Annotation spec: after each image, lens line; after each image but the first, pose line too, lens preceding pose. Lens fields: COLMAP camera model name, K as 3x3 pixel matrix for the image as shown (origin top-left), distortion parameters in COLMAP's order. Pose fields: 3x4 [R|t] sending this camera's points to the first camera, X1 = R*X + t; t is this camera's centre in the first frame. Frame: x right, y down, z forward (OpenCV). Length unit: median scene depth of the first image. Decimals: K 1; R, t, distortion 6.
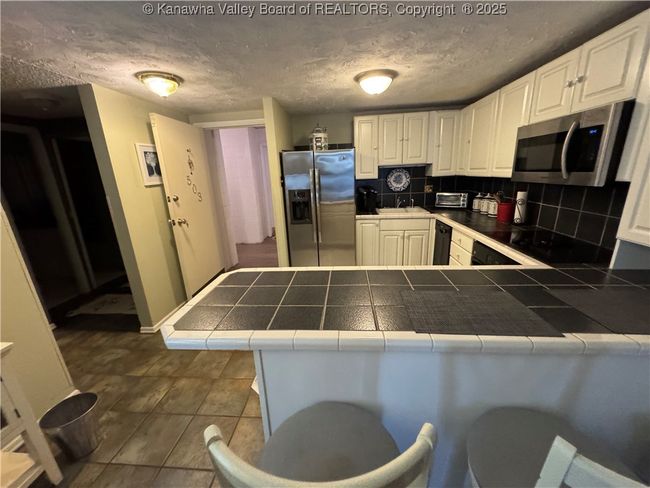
lens RADIAL K [[259.4, 0, 325.7], [0, 259.4, 245.1], [0, 0, 1]] dist [-0.001004, -0.000458]
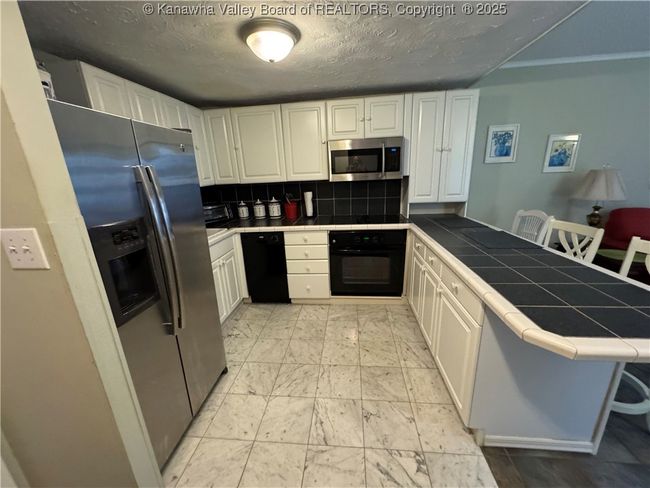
lens RADIAL K [[259.4, 0, 325.7], [0, 259.4, 245.1], [0, 0, 1]] dist [-0.001004, -0.000458]
pose [[0.017914, -0.233683, 0.972148, -0.715203], [0.316263, 0.923705, 0.216211, -0.273200], [-0.948502, 0.303581, 0.090452, 1.128421]]
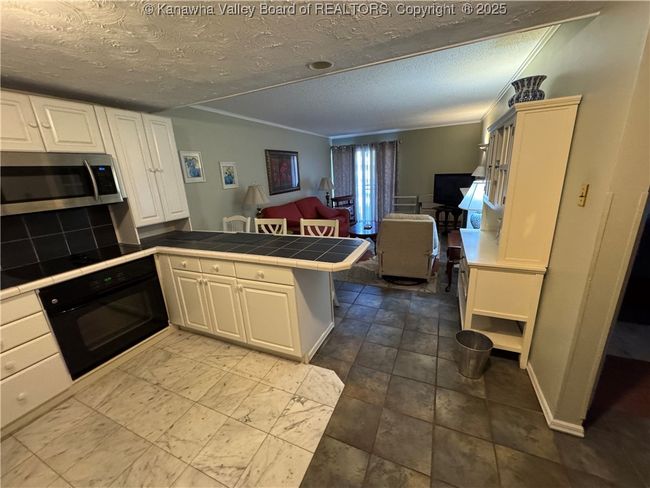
lens RADIAL K [[259.4, 0, 325.7], [0, 259.4, 245.1], [0, 0, 1]] dist [-0.001004, -0.000458]
pose [[-0.940383, 0.000206, 0.340117, -0.573780], [0.180587, 0.847701, 0.498789, -0.438994], [-0.288215, 0.530474, -0.797201, 1.574943]]
